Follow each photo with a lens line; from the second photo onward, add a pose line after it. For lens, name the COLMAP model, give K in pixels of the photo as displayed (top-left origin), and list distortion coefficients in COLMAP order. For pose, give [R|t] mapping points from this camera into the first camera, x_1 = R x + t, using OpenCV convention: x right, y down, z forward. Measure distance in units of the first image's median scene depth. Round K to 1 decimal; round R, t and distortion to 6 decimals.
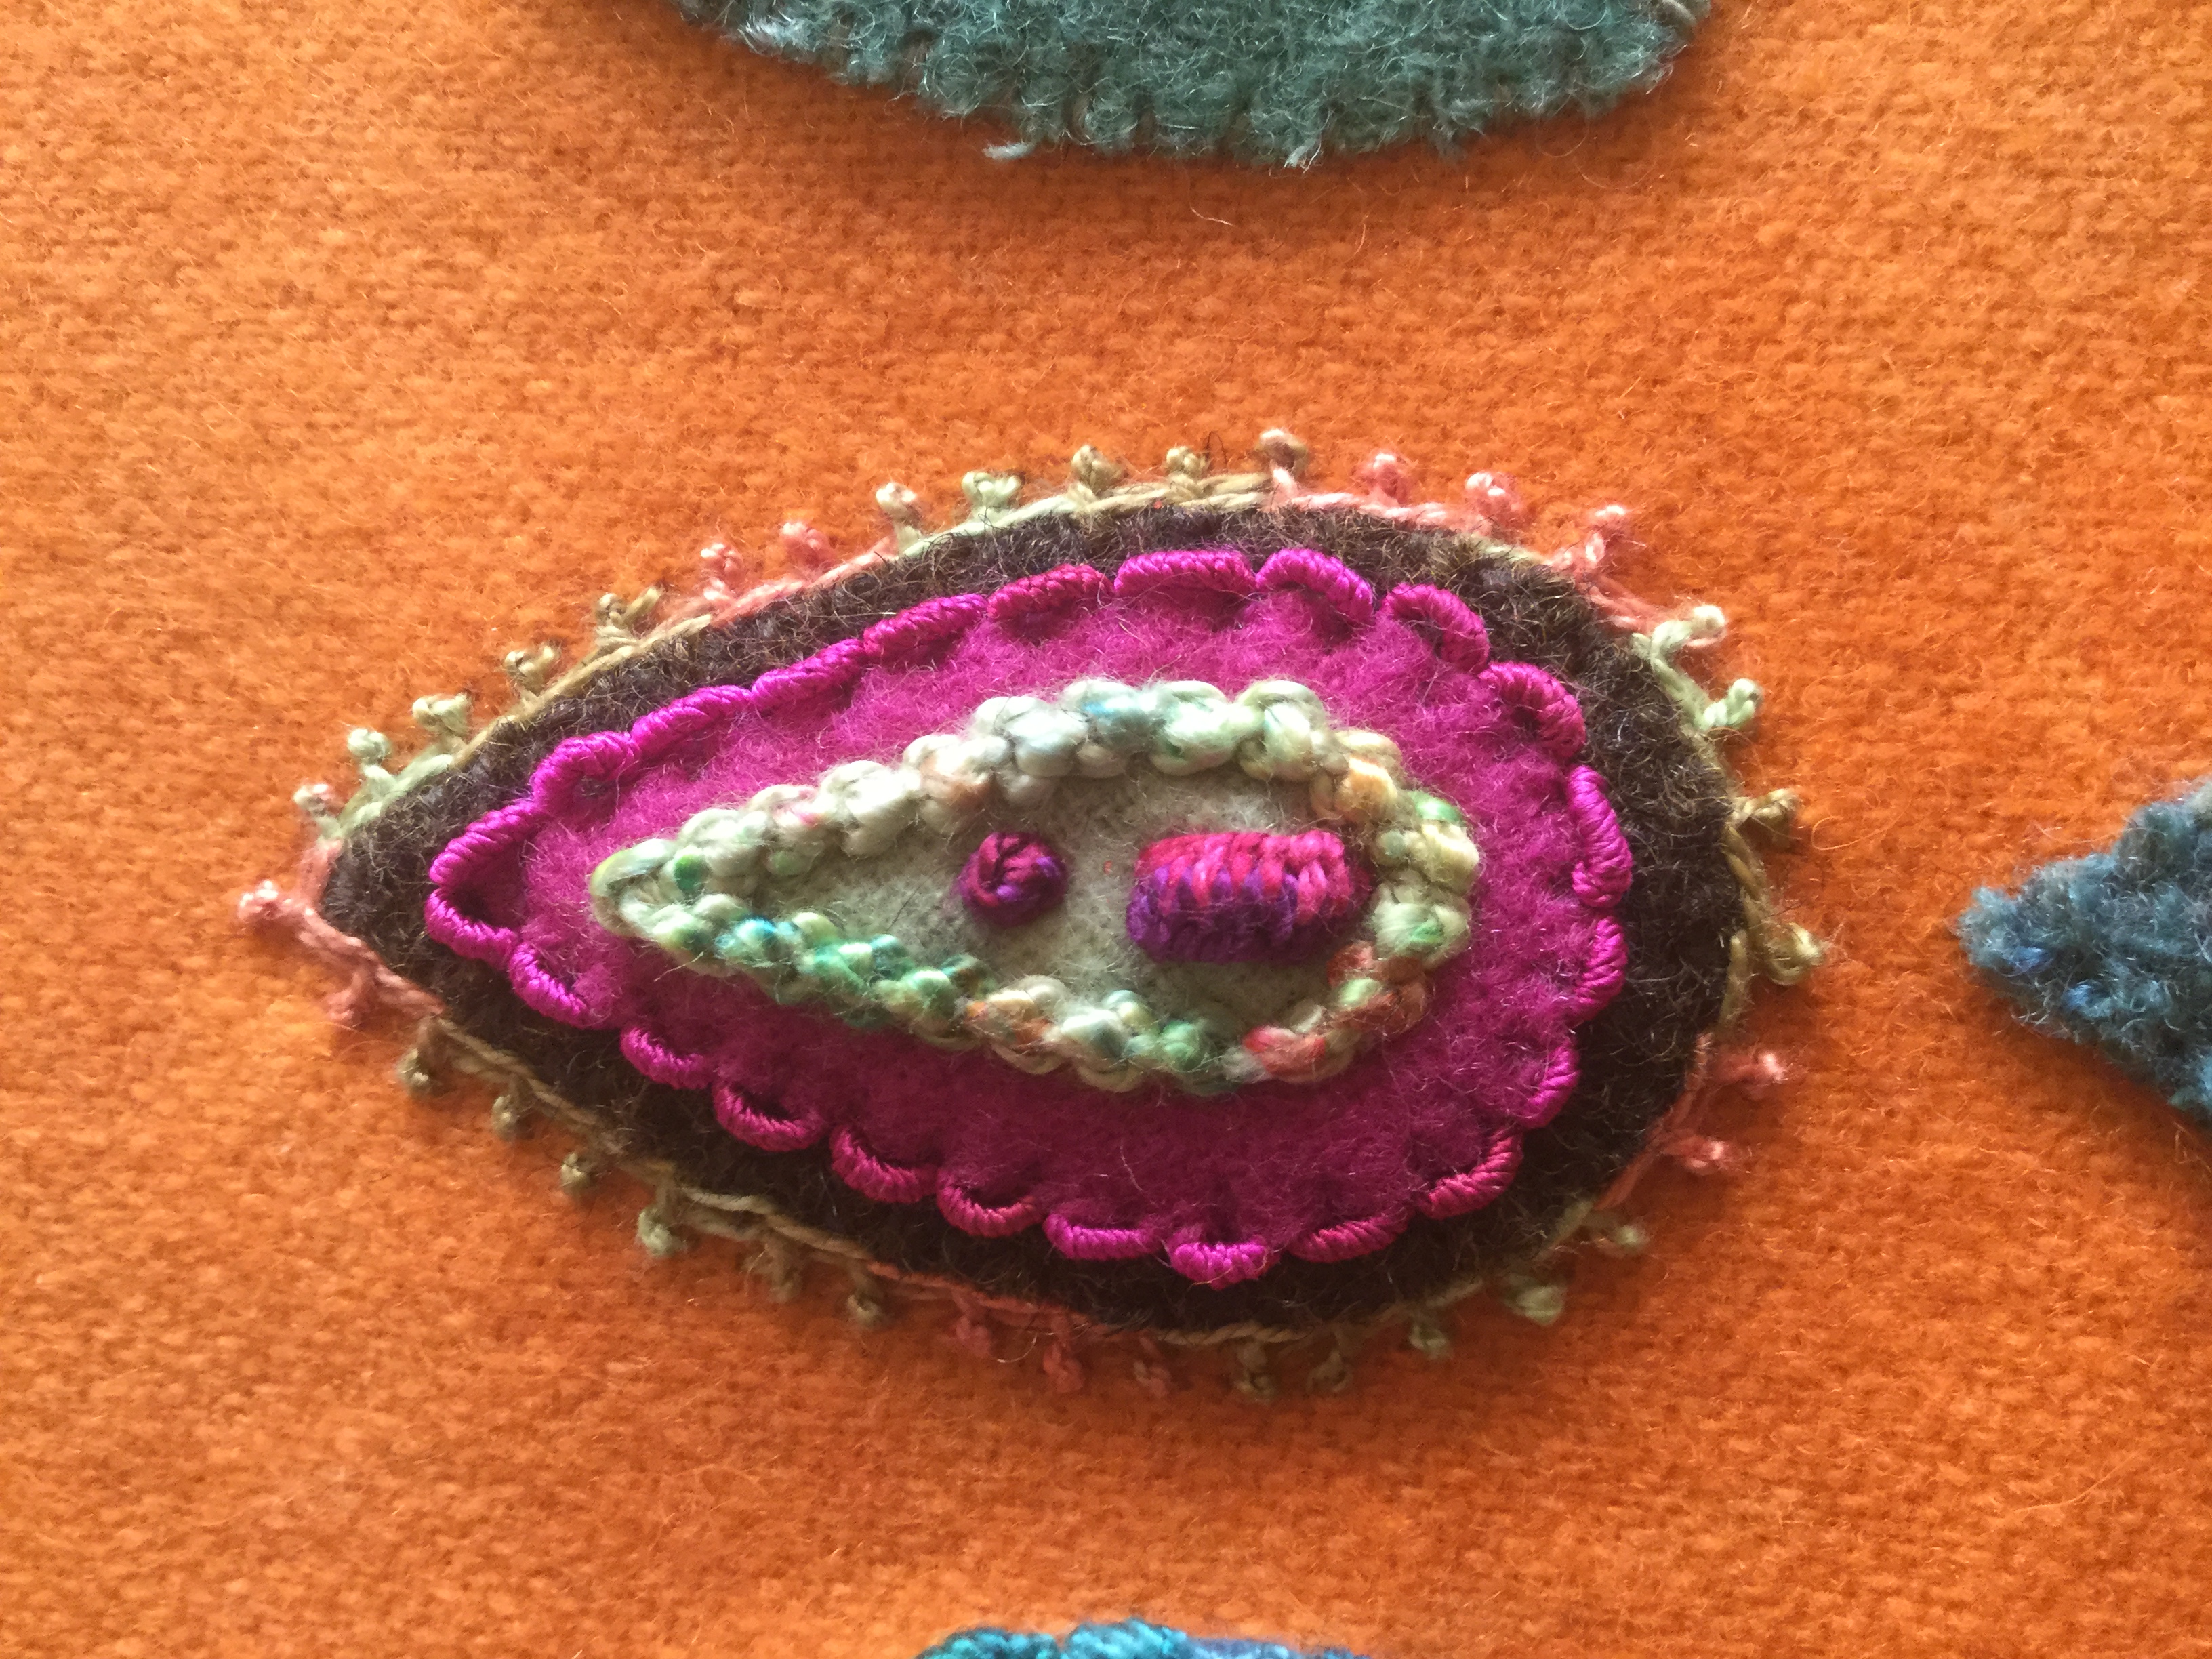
lens RADIAL K [[1996.1, 0, 1106.0], [0, 1996.1, 829.5], [0, 0, 1]] dist [0.053262, 0.002107]
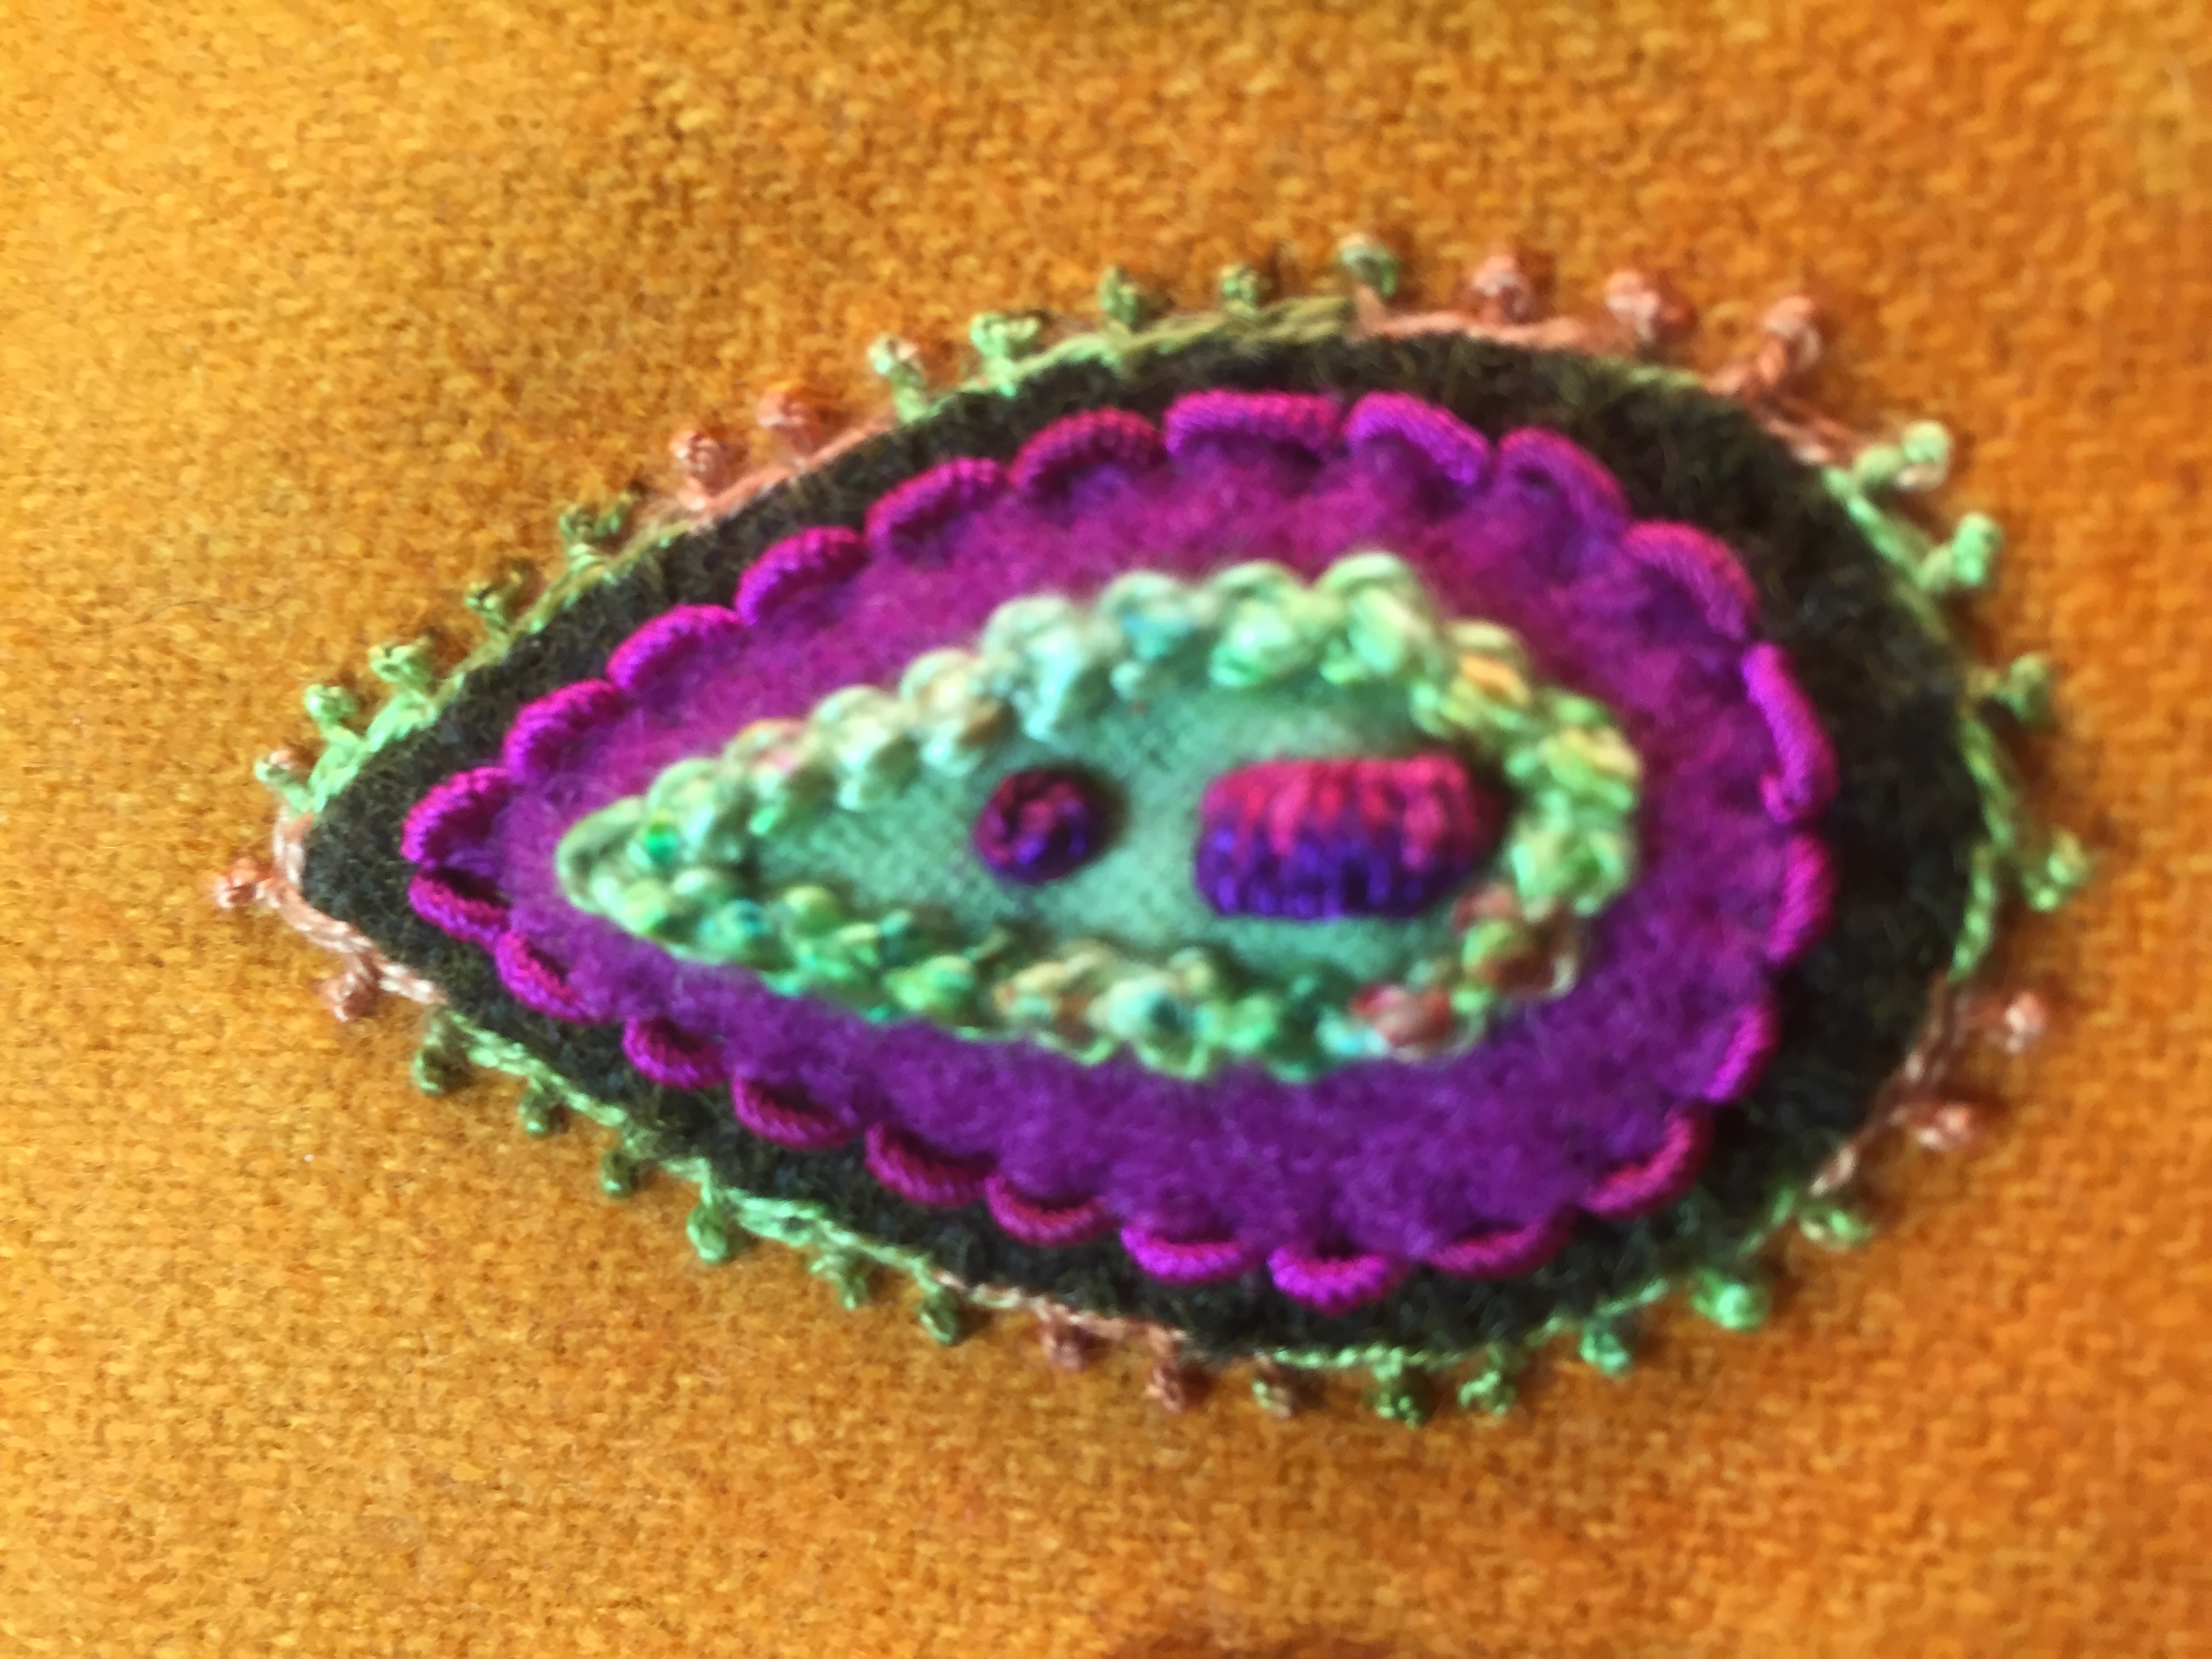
lens RADIAL K [[2016.3, 0, 1111.7], [0, 2016.3, 877.6], [0, 0, 1]] dist [0.093357, -0.240288]
pose [[0.996449, -0.050378, -0.067466, 0.028566], [0.054501, 0.996665, 0.060729, -0.002167], [0.064182, -0.064191, 0.995872, 0.173462]]
